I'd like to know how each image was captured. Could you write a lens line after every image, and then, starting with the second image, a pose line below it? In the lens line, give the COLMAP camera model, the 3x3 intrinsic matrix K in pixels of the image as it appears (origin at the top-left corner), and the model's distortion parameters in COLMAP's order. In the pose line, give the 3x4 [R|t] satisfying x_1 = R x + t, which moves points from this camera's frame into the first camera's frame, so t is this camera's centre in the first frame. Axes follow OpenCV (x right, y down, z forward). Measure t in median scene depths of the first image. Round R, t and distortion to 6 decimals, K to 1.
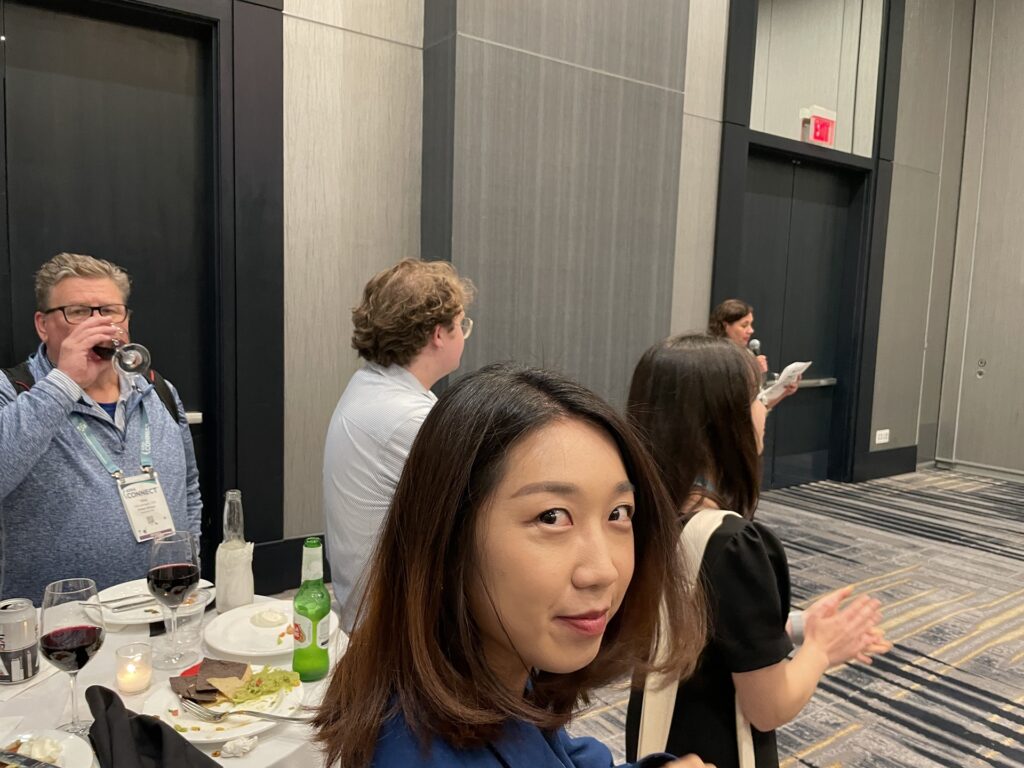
lens RADIAL K [[812.7, 0, 512.3], [0, 812.7, 390.4], [0, 0, 1]] dist [0.012119, -0.025433]
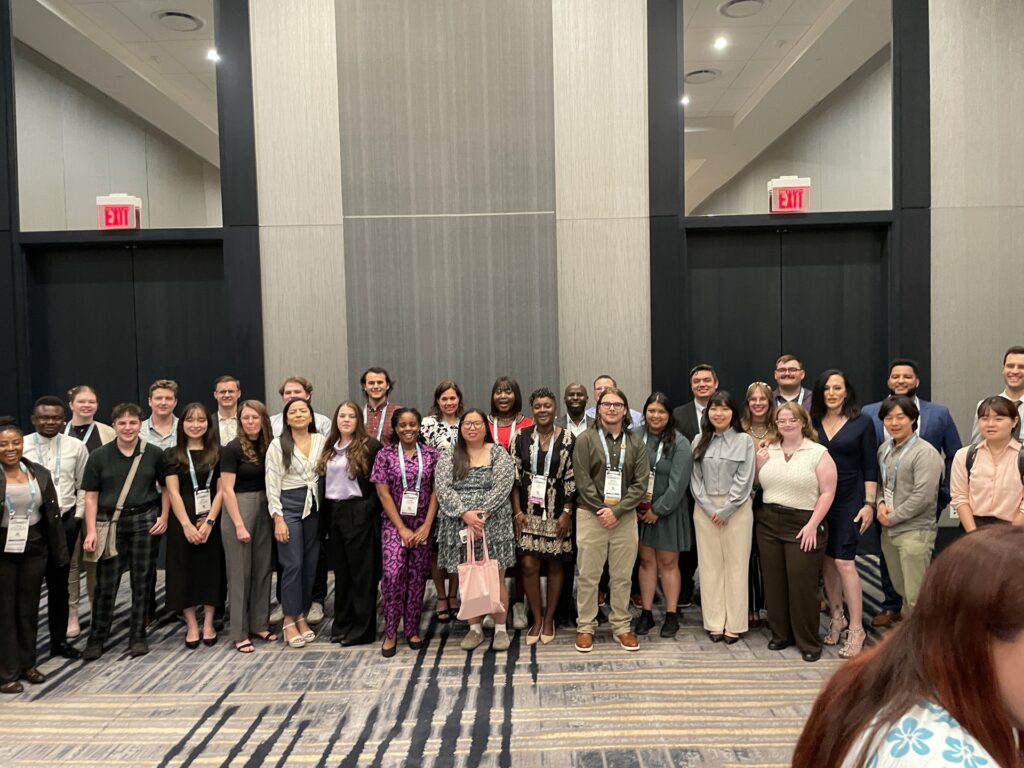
lens RADIAL K [[812.7, 0, 519.5], [0, 812.7, 380.7], [0, 0, 1]] dist [0.012119, -0.025433]
pose [[0.794346, -0.028369, -0.606803, 1.186210], [-0.014326, 0.997756, -0.065400, -0.031408], [0.607297, 0.060643, 0.792157, -0.008946]]
